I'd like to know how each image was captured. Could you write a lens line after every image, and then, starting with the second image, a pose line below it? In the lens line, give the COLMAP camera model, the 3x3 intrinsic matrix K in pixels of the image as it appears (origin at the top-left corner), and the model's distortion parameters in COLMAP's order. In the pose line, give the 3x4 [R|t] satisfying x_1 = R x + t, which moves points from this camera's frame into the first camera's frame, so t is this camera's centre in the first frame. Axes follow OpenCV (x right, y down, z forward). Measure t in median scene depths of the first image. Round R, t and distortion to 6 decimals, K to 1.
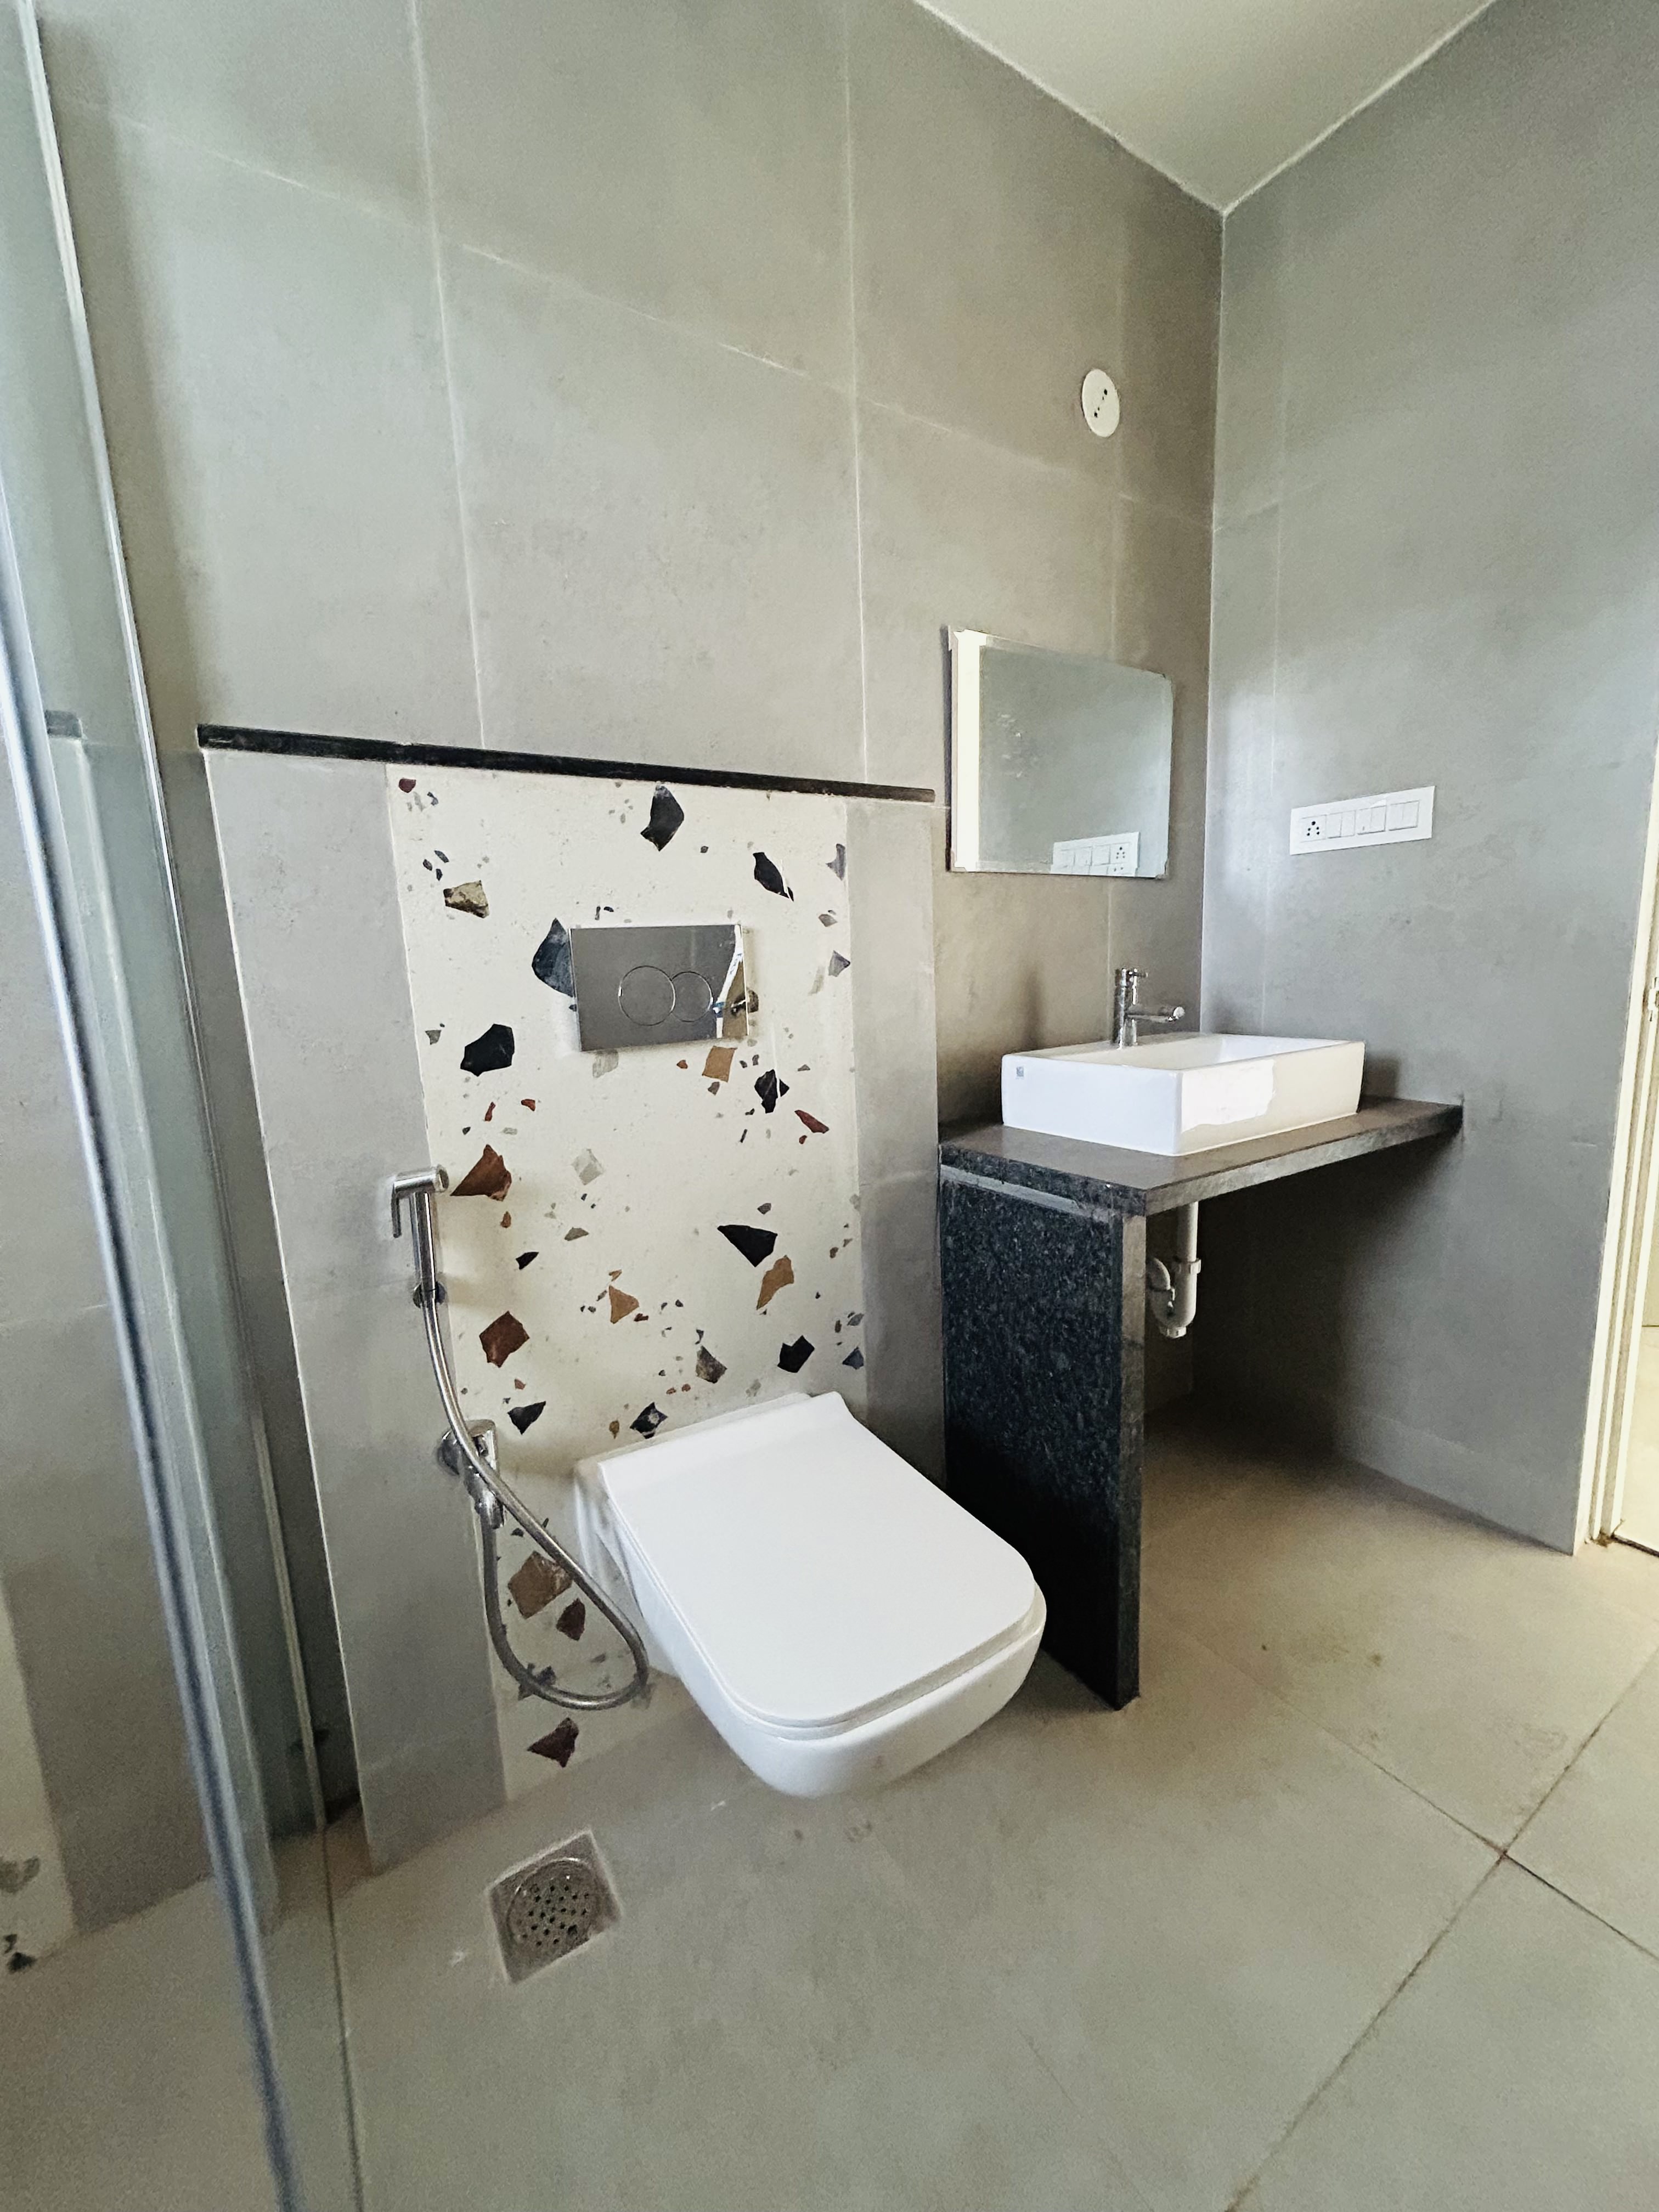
lens RADIAL K [[891.8, 0, 848.5], [0, 891.8, 1113.9], [0, 0, 1]] dist [-0.000632, 0.001166]
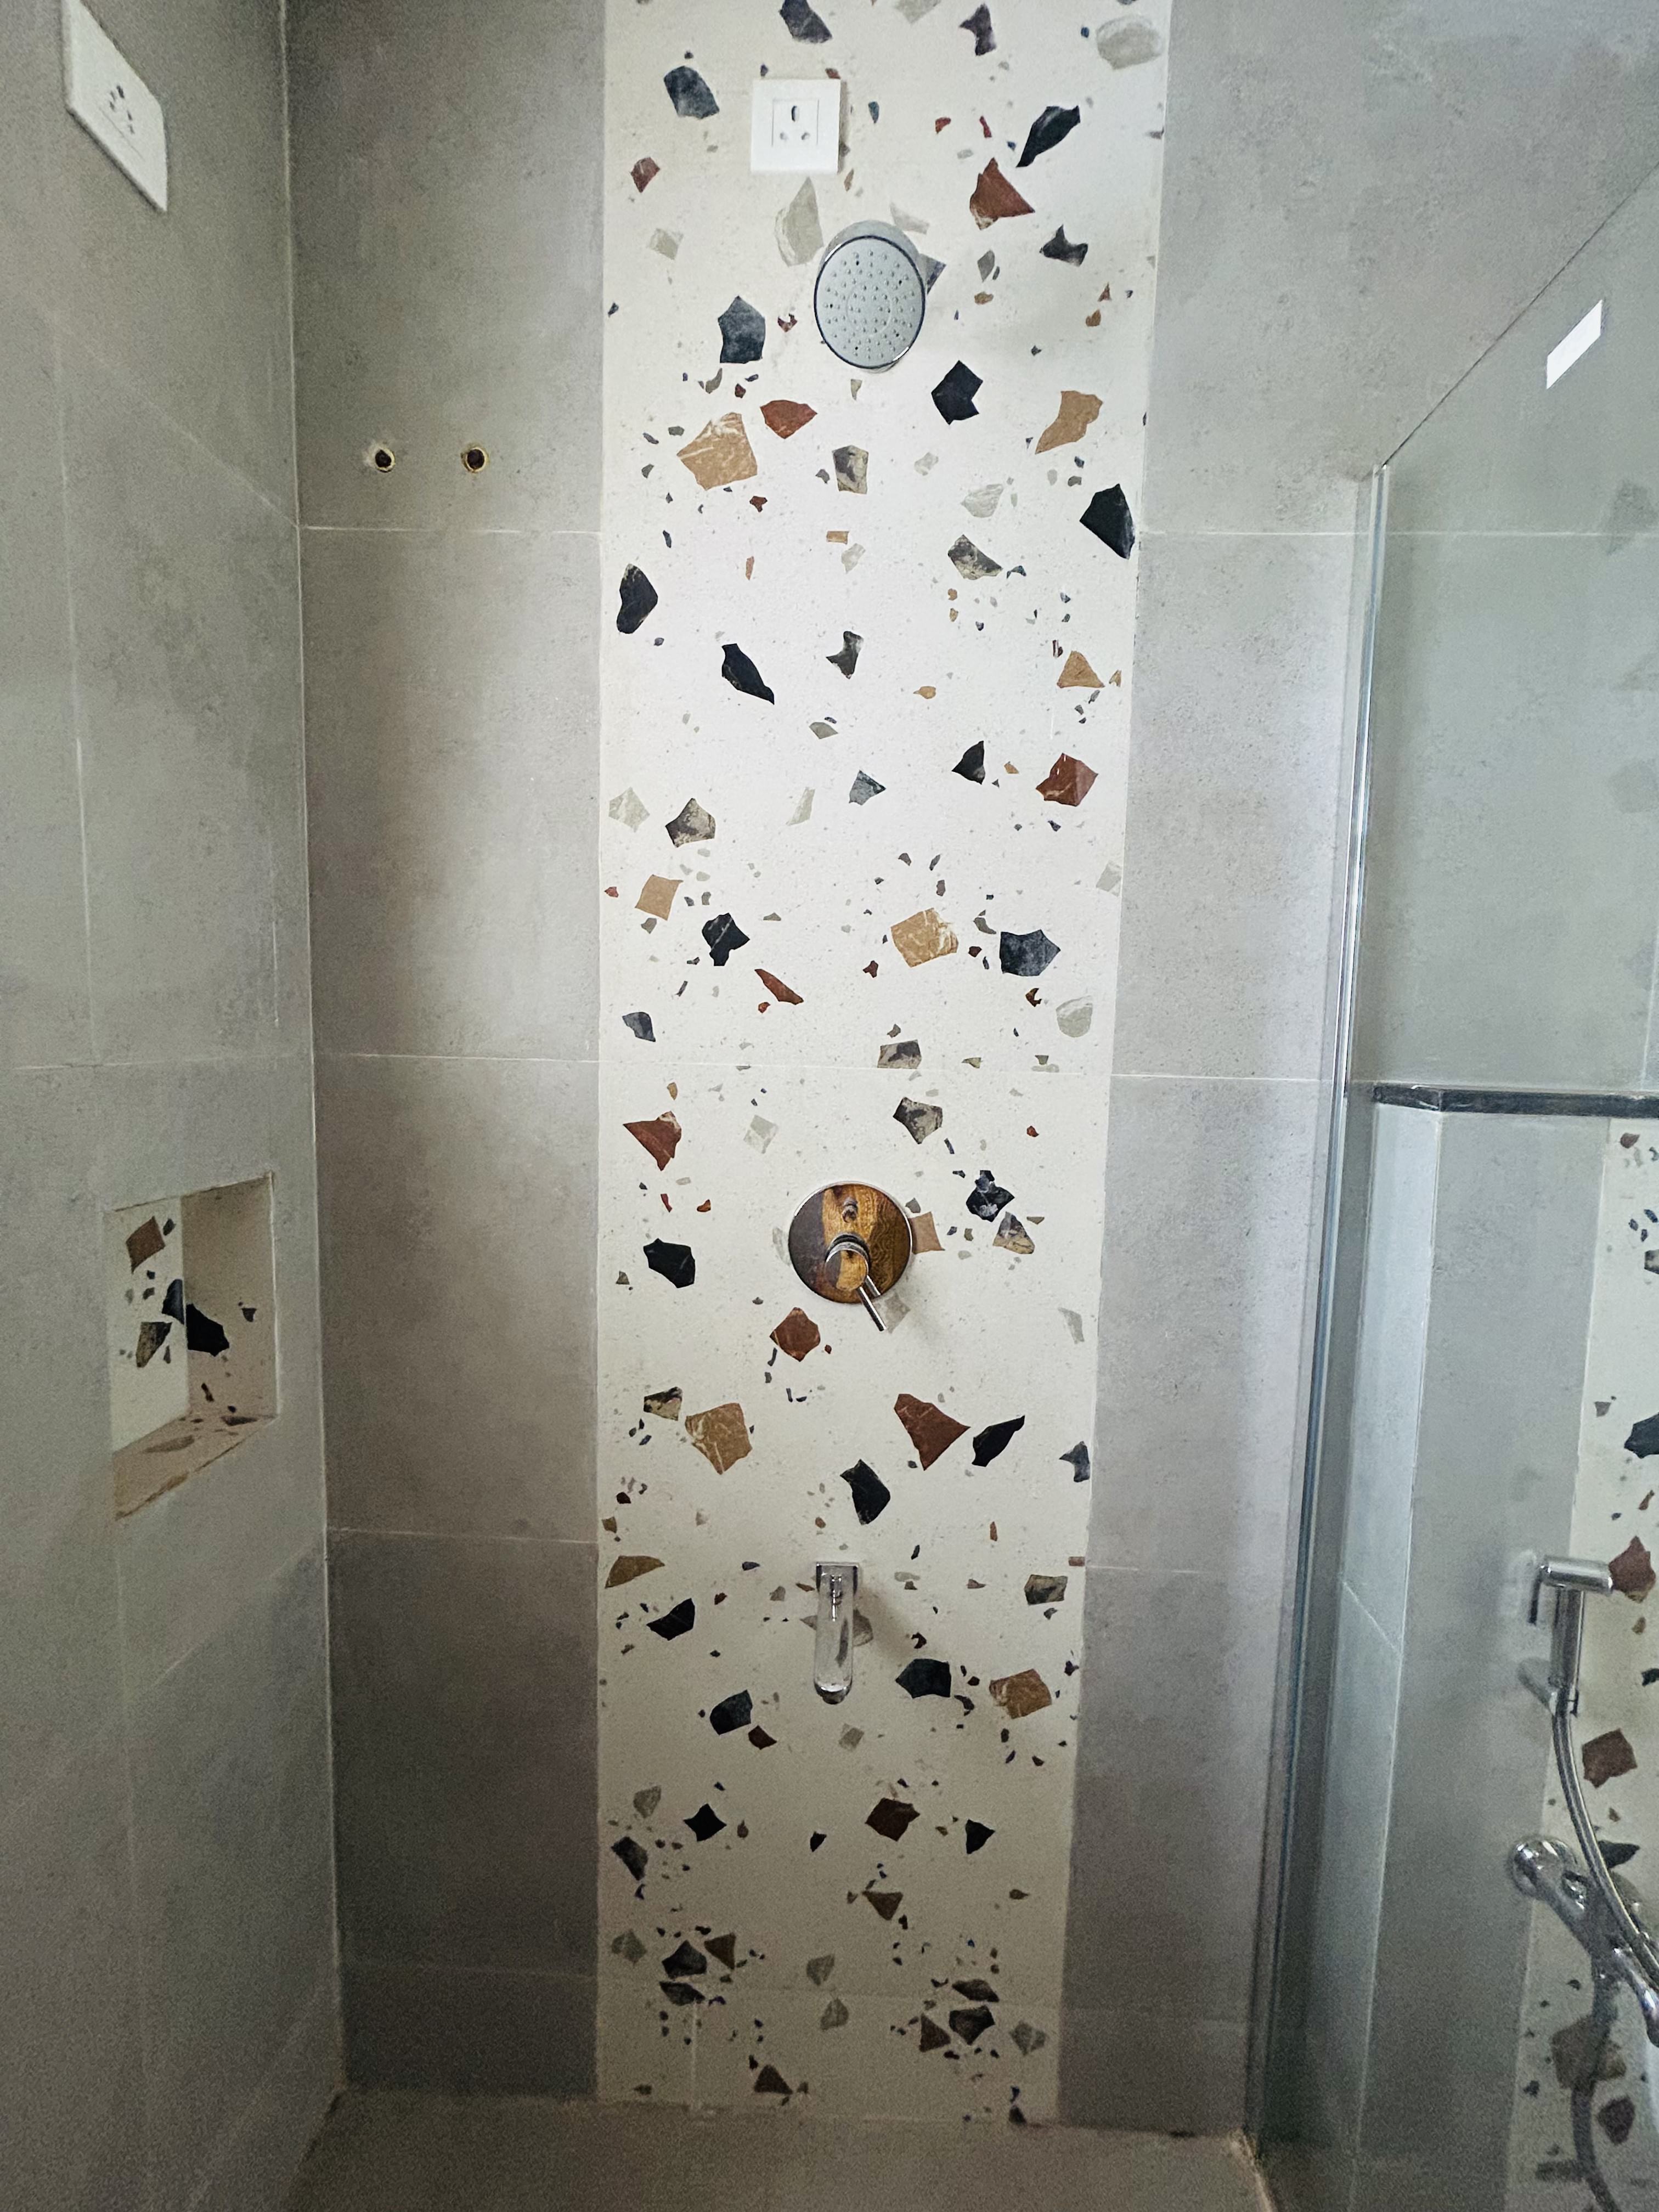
lens RADIAL K [[891.8, 0, 836.8], [0, 891.8, 1106.8], [0, 0, 1]] dist [-0.000632, 0.001166]
pose [[0.810350, 0.103650, -0.576705, -0.598633], [-0.149121, 0.988304, -0.031911, -0.241351], [0.566653, 0.111858, 0.816329, -0.192367]]
